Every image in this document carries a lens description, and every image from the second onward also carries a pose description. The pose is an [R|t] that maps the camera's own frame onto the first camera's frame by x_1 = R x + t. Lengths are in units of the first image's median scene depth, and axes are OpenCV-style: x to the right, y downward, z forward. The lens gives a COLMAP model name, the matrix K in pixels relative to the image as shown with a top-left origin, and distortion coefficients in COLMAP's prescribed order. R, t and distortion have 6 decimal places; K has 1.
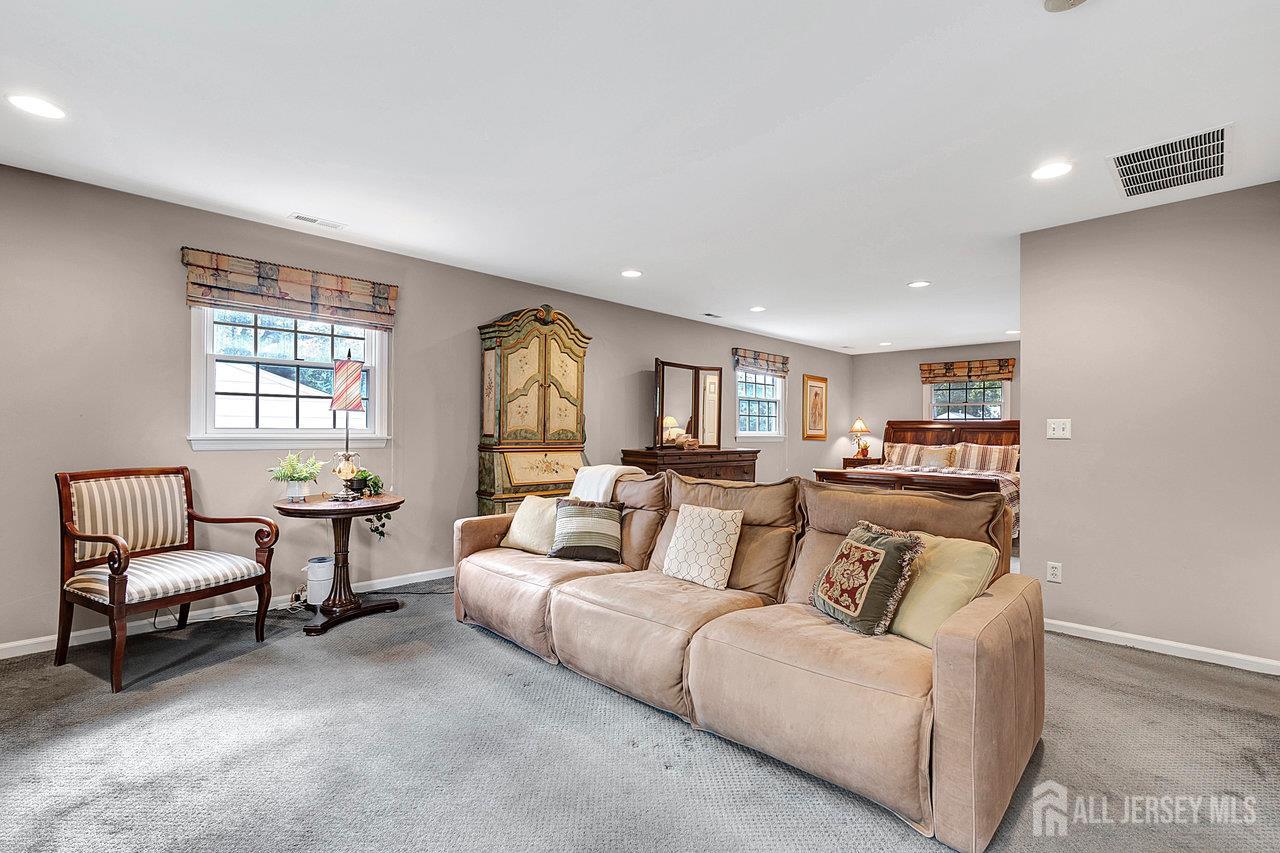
lens RADIAL K [[597.4, 0, 640.0], [0, 597.4, 426.5], [0, 0, 1]] dist [-0.000577, 0.000052]
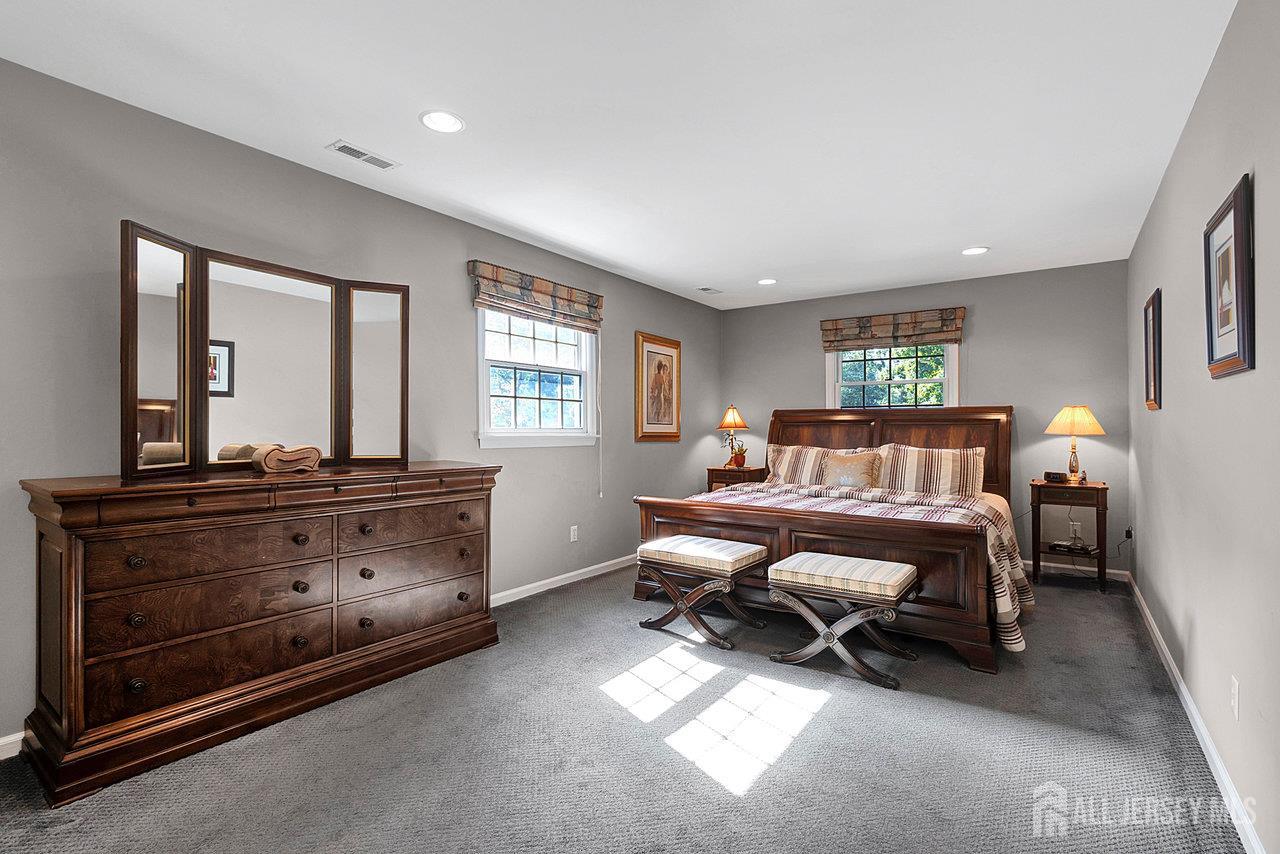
lens RADIAL K [[597.4, 0, 640.0], [0, 597.4, 427.0], [0, 0, 1]] dist [-0.000577, 0.000052]
pose [[0.988904, -0.008423, 0.148320, 0.199537], [0.007965, 0.999962, 0.003680, 0.005990], [-0.148345, -0.002458, 0.988933, 0.435870]]
